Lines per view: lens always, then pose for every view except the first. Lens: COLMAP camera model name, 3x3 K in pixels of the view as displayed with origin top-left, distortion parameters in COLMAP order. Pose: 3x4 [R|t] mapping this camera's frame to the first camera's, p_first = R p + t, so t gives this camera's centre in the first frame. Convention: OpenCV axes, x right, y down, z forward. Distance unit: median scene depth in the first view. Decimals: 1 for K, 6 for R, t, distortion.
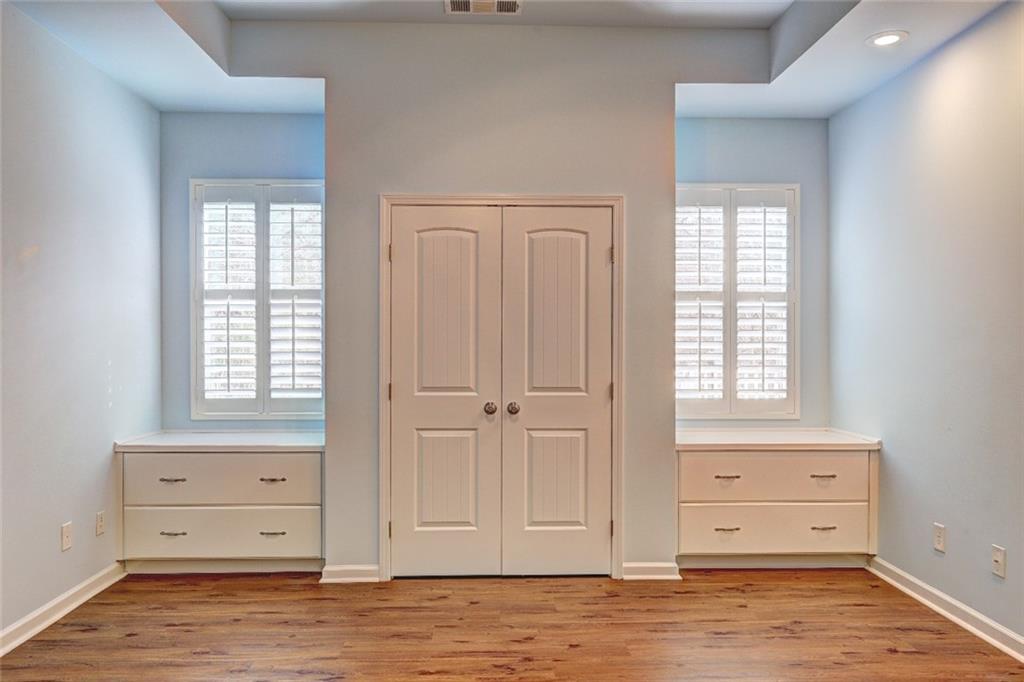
lens RADIAL K [[752.0, 0, 507.8], [0, 752.0, 341.2], [0, 0, 1]] dist [-0.005516, 0.001487]
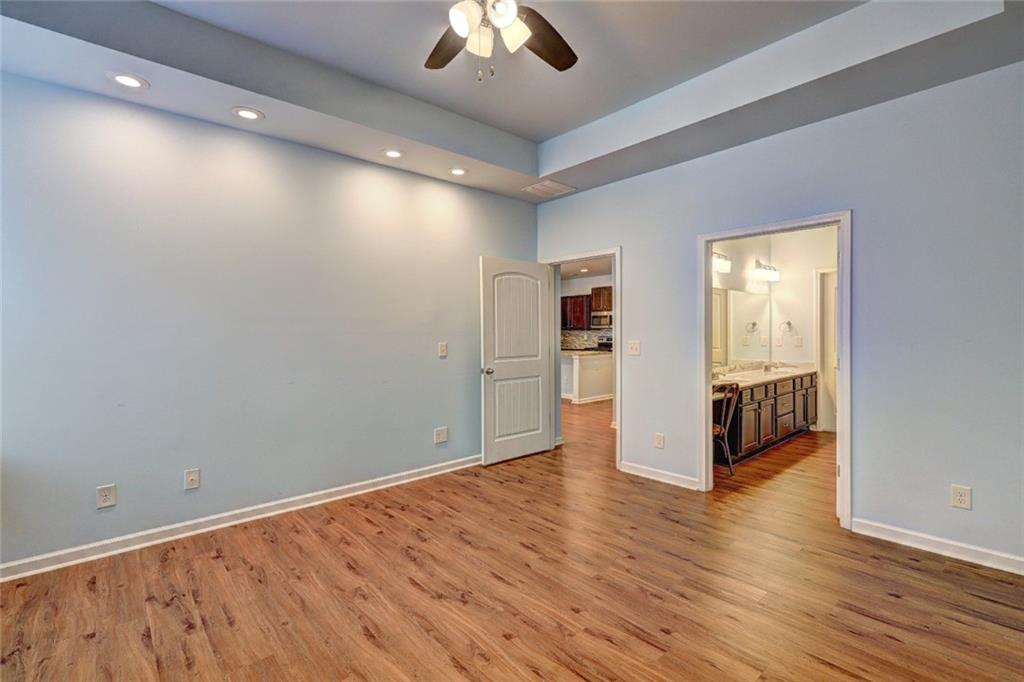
lens RADIAL K [[466.5, 0, 509.7], [0, 466.5, 336.4], [0, 0, 1]] dist [0.001171, 0.000180]
pose [[-0.644041, -0.003080, 0.764984, -0.380193], [0.008827, 0.999895, 0.011457, -0.000664], [-0.764940, 0.014131, -0.643947, 0.874469]]
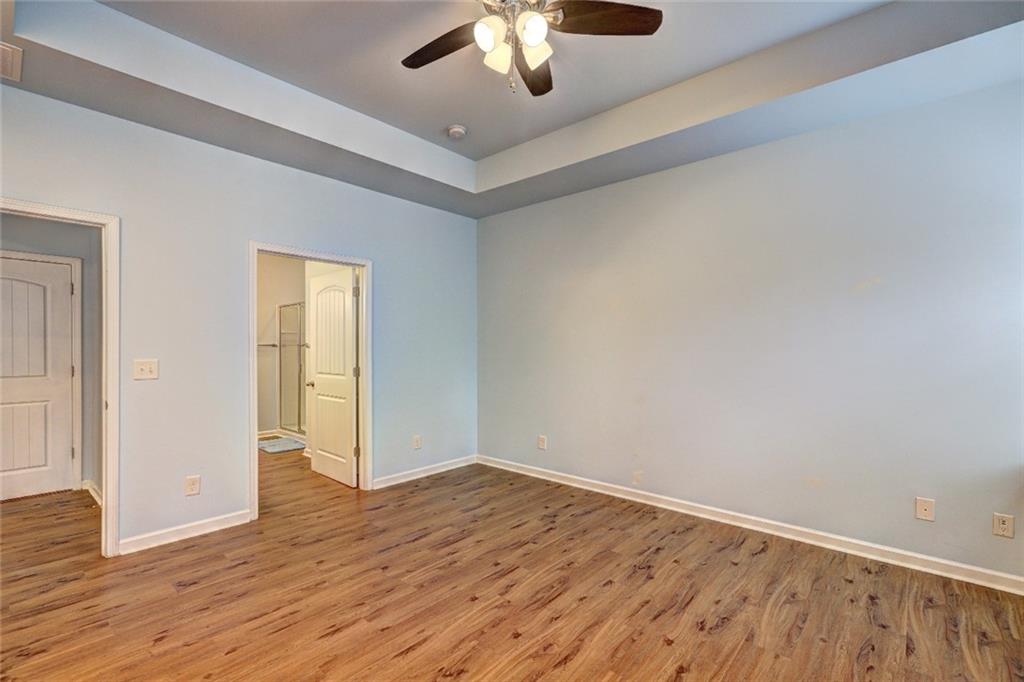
lens RADIAL K [[459.2, 0, 508.4], [0, 459.2, 344.8], [0, 0, 1]] dist [-0.001236, 0.000644]
pose [[-0.686345, -0.003770, -0.727267, 0.372301], [-0.004769, 0.999988, -0.000683, -0.002618], [0.727261, 0.003000, -0.686355, 0.907674]]
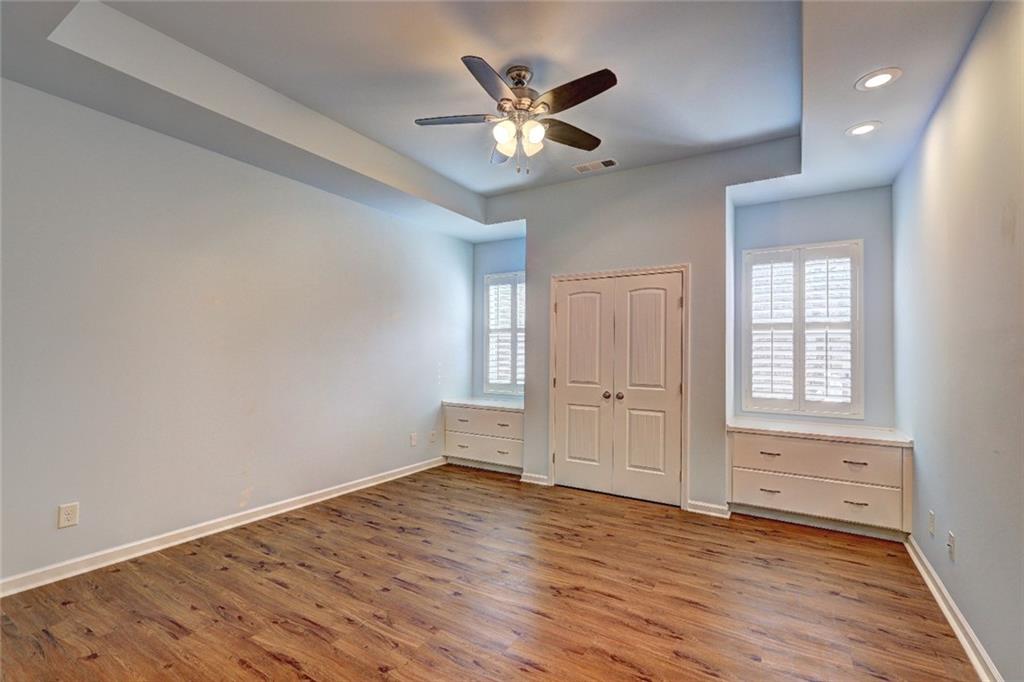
lens RADIAL K [[459.2, 0, 508.4], [0, 459.2, 344.8], [0, 0, 1]] dist [-0.001236, 0.000644]
pose [[0.831360, -0.001630, -0.555731, 0.373536], [-0.013240, 0.999654, -0.022738, 0.001744], [0.555576, 0.026262, 0.831051, 0.000707]]
